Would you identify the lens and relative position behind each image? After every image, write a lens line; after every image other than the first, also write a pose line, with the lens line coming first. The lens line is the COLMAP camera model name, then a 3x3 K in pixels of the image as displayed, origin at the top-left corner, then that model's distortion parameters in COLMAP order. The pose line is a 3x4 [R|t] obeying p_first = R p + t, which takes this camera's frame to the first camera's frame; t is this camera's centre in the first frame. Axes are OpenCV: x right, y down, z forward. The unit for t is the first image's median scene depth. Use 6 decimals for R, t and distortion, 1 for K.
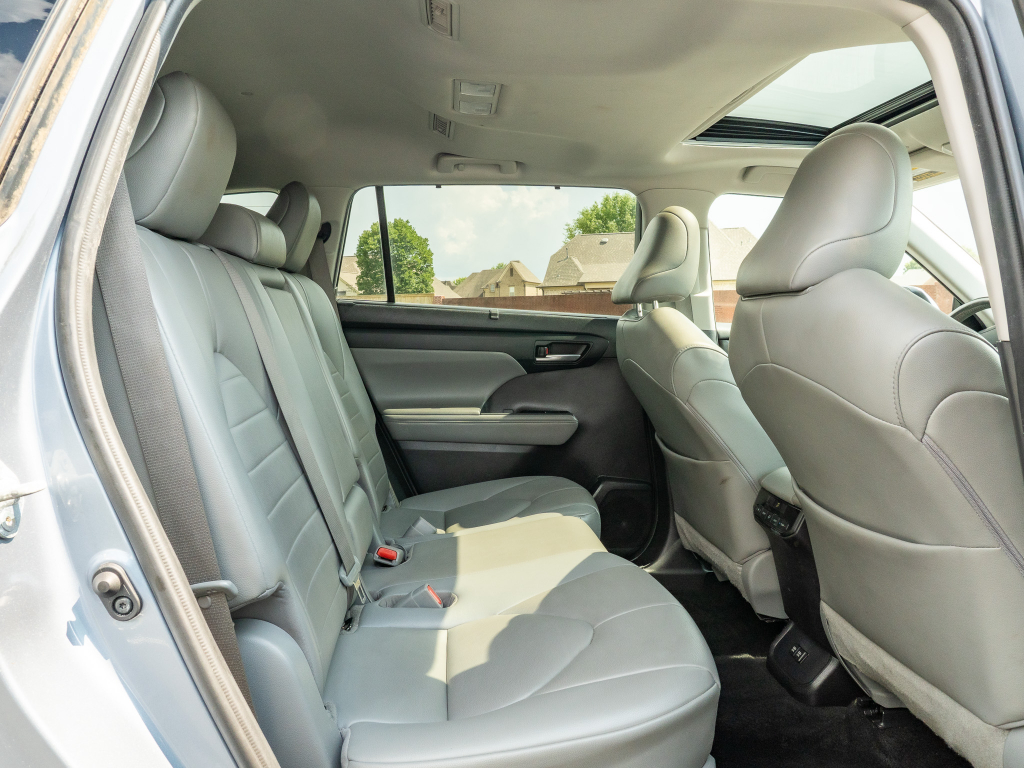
lens RADIAL K [[770.4, 0, 512.0], [0, 770.4, 384.0], [0, 0, 1]] dist [-0.020916, -0.005807]
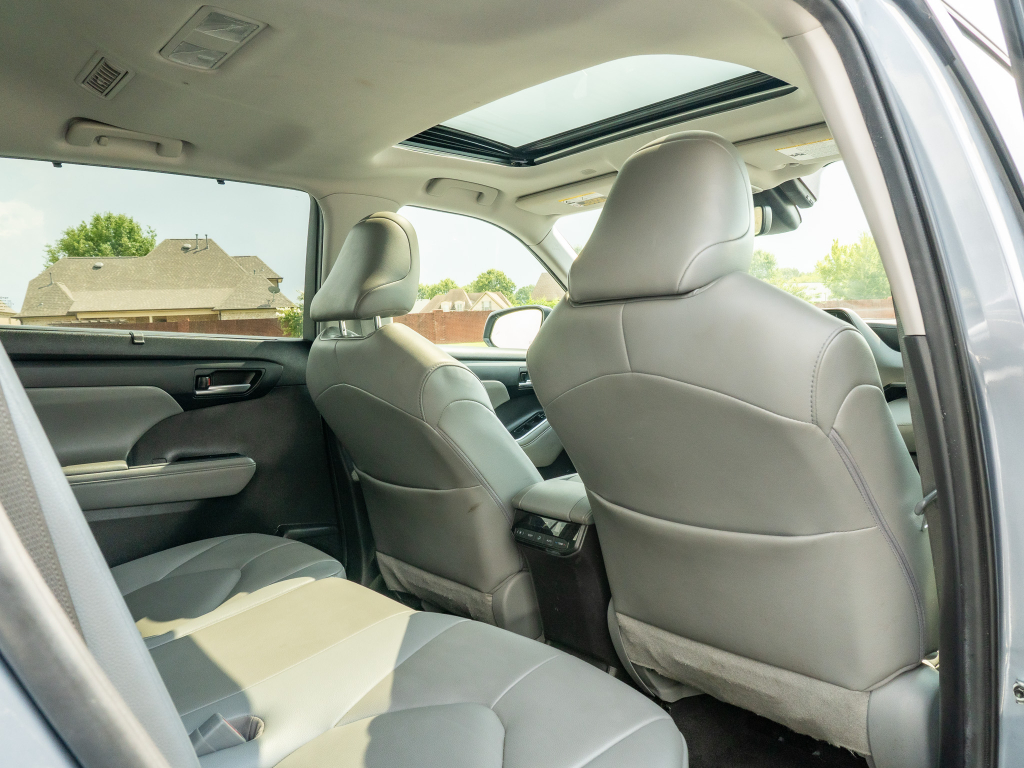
lens RADIAL K [[770.4, 0, 512.0], [0, 770.4, 384.0], [0, 0, 1]] dist [-0.020916, -0.005807]
pose [[0.814065, -0.052057, 0.578437, -0.183719], [0.074280, 0.997128, -0.014800, -0.005261], [-0.576005, 0.055014, 0.815593, 0.174591]]
